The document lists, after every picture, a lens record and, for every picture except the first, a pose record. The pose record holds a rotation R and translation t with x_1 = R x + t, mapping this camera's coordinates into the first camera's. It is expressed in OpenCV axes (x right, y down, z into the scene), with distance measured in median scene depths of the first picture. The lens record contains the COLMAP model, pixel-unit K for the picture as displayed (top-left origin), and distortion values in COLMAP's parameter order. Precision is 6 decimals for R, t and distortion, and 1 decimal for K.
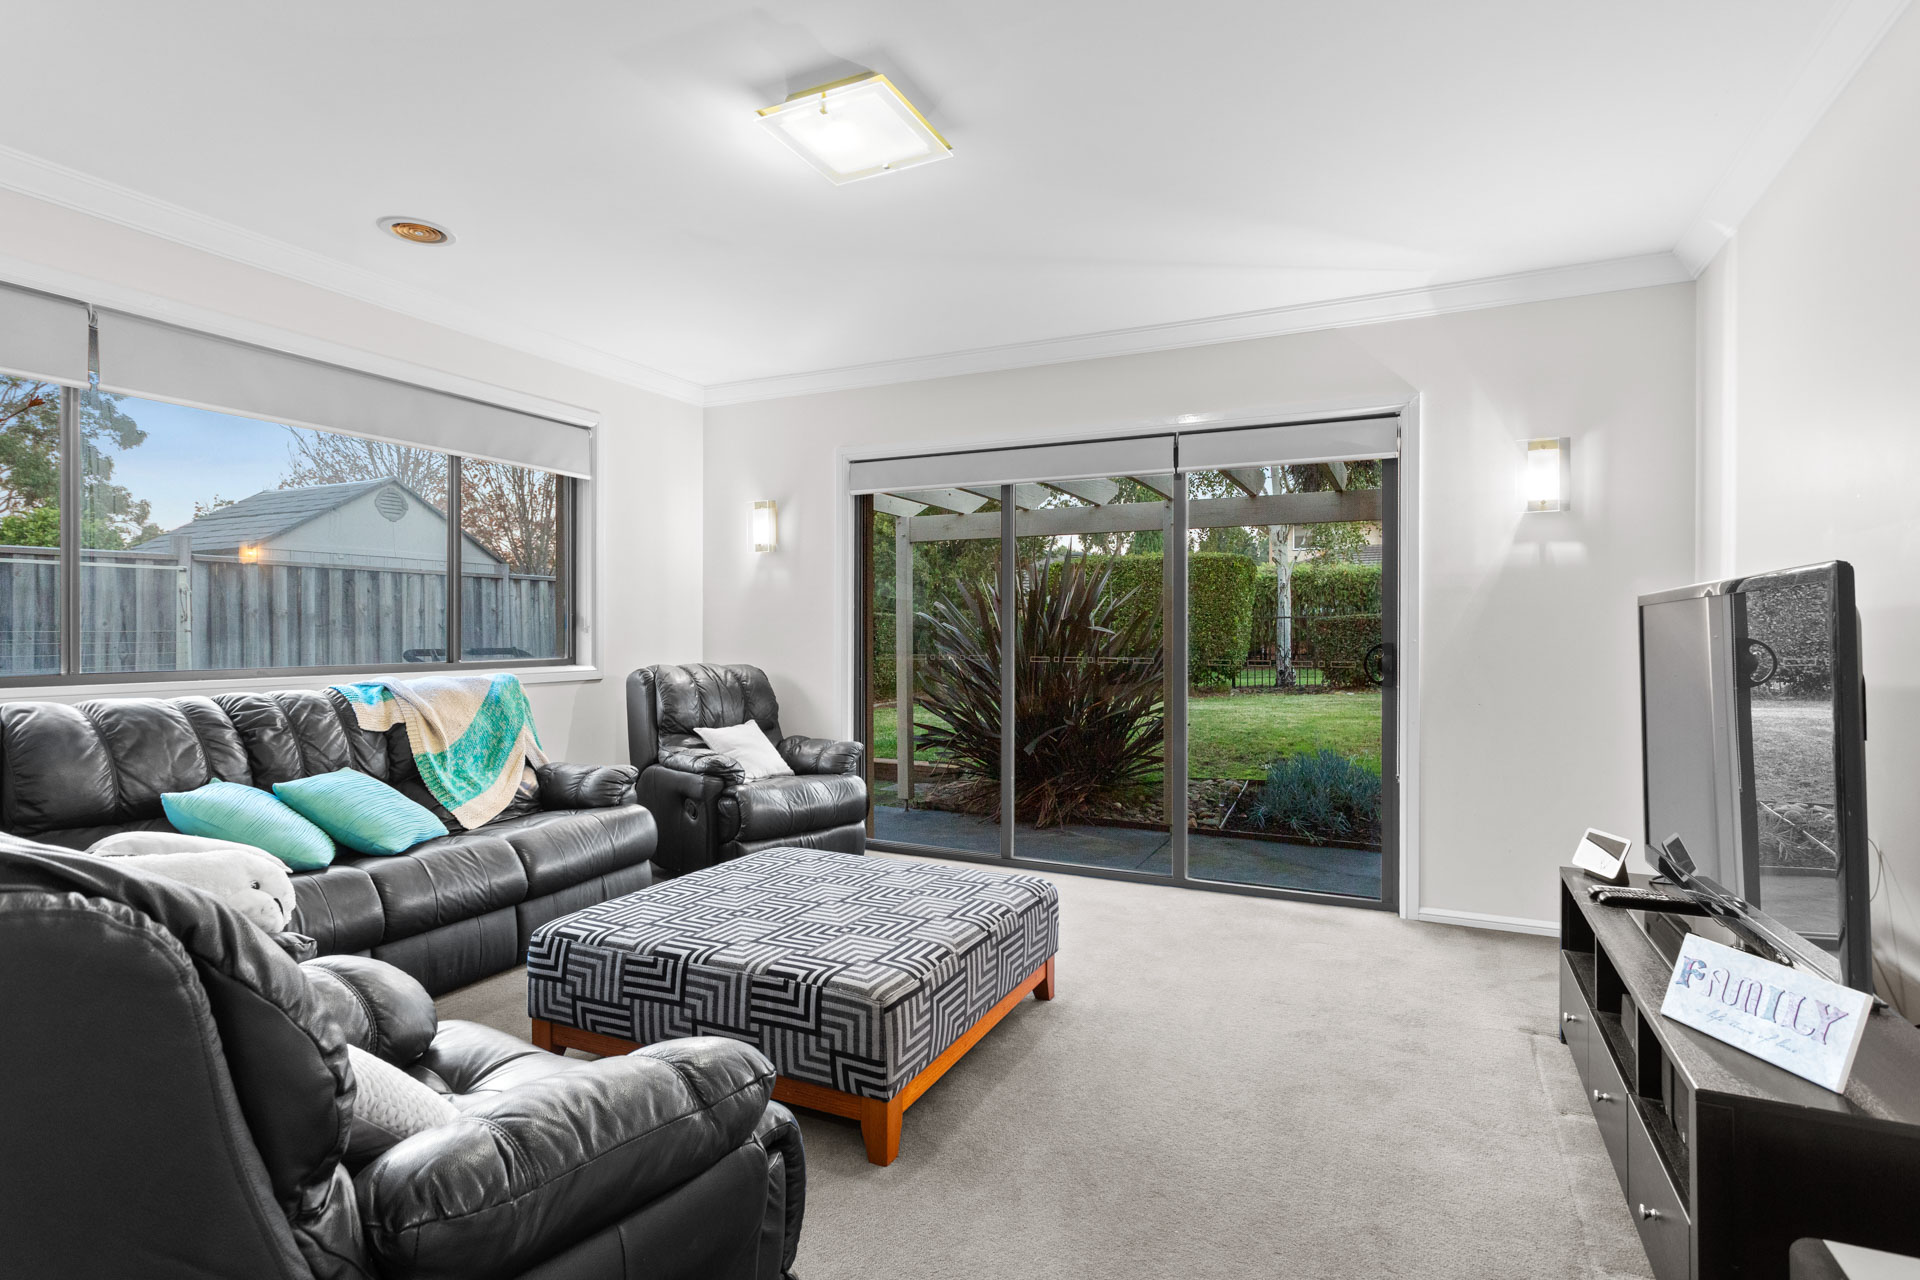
lens RADIAL K [[921.0, 0, 960.5], [0, 921.0, 630.2], [0, 0, 1]] dist [-0.004441, 0.001066]
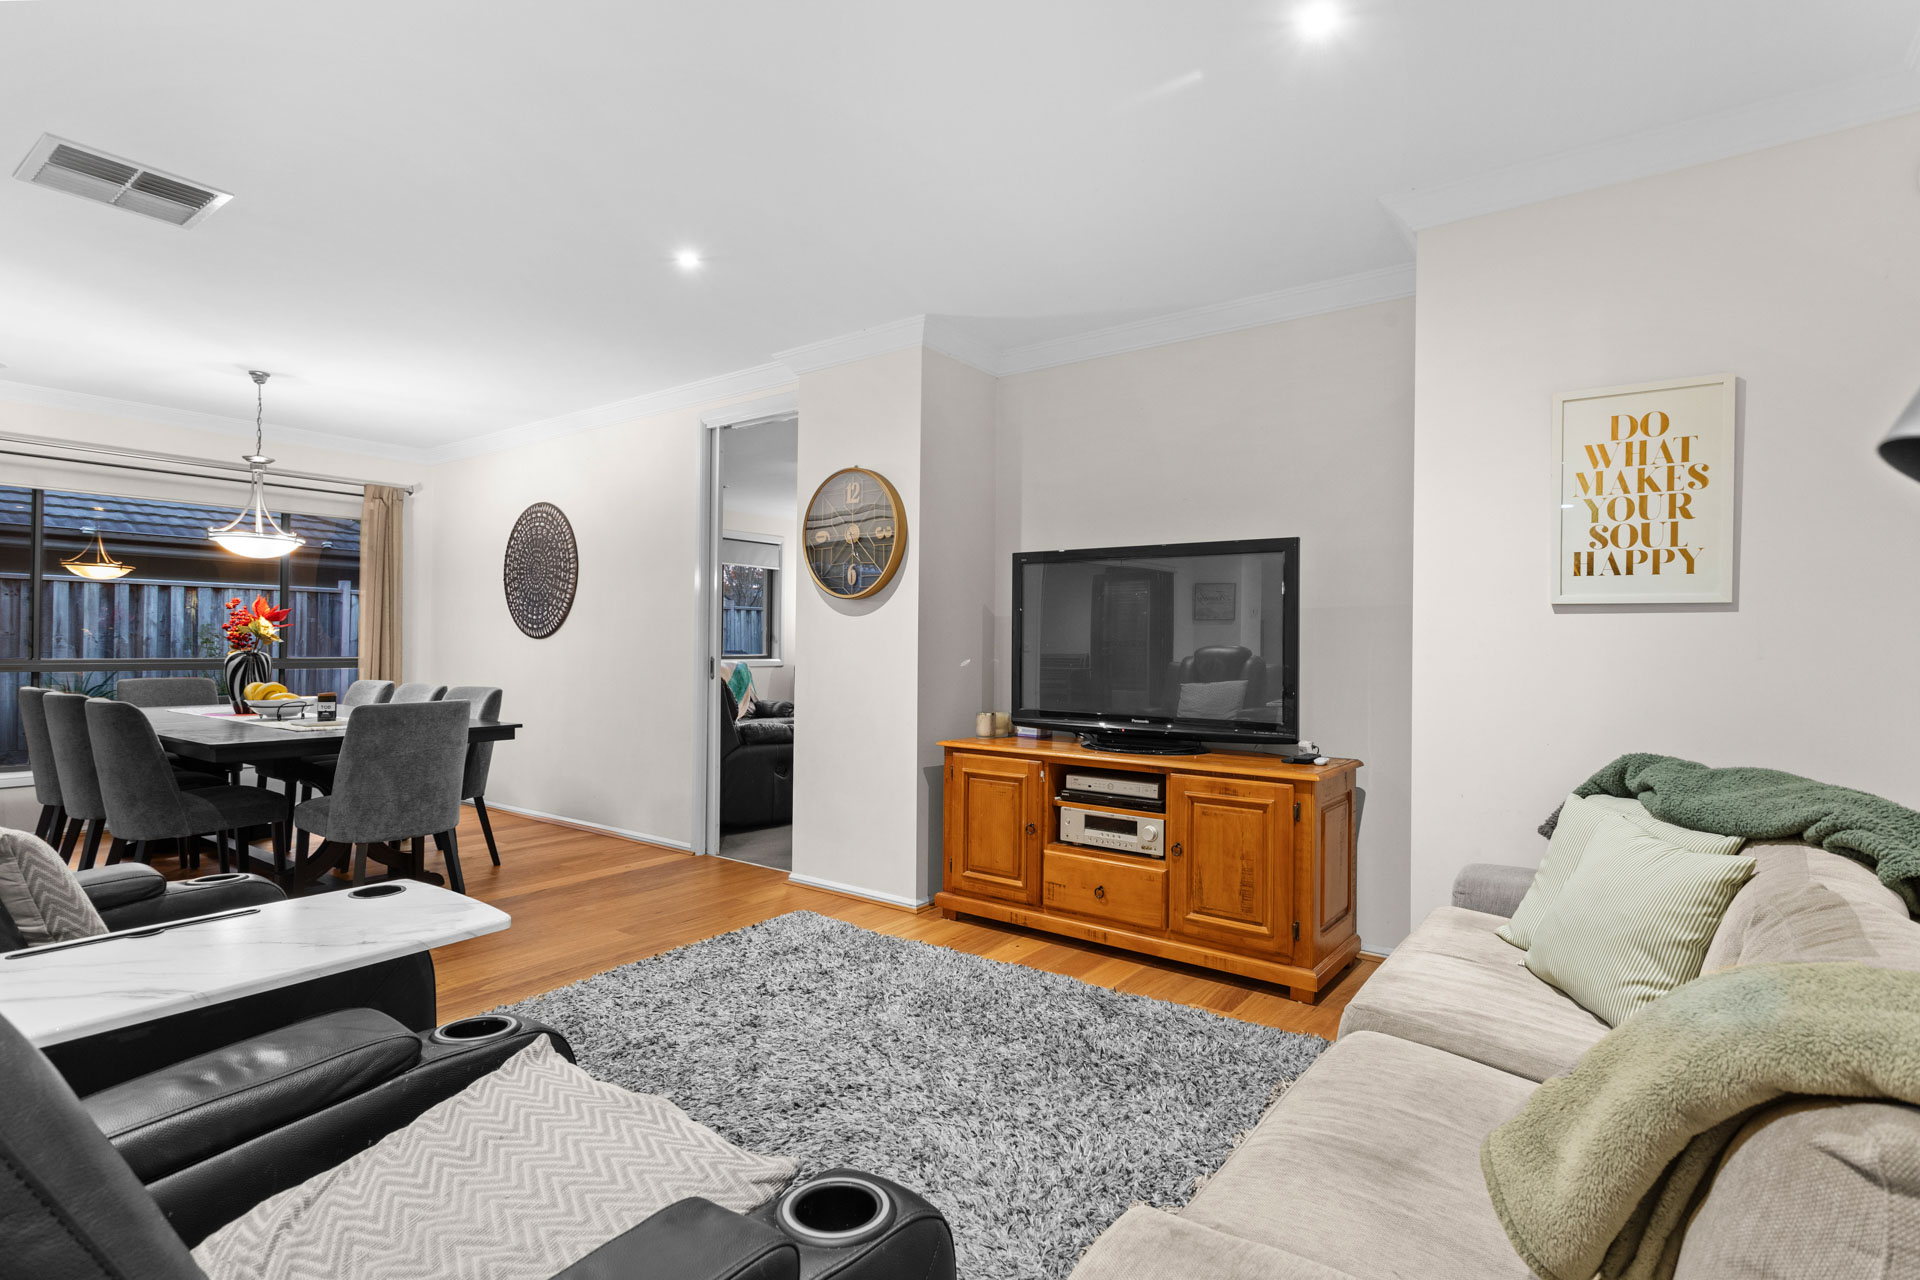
lens RADIAL K [[921.0, 0, 960.3], [0, 921.0, 641.0], [0, 0, 1]] dist [-0.004441, 0.001066]
pose [[0.979983, 0.007654, -0.198936, 0.444808], [-0.009177, 0.999935, -0.006736, 0.007163], [0.198872, 0.008427, 0.979989, -1.029269]]
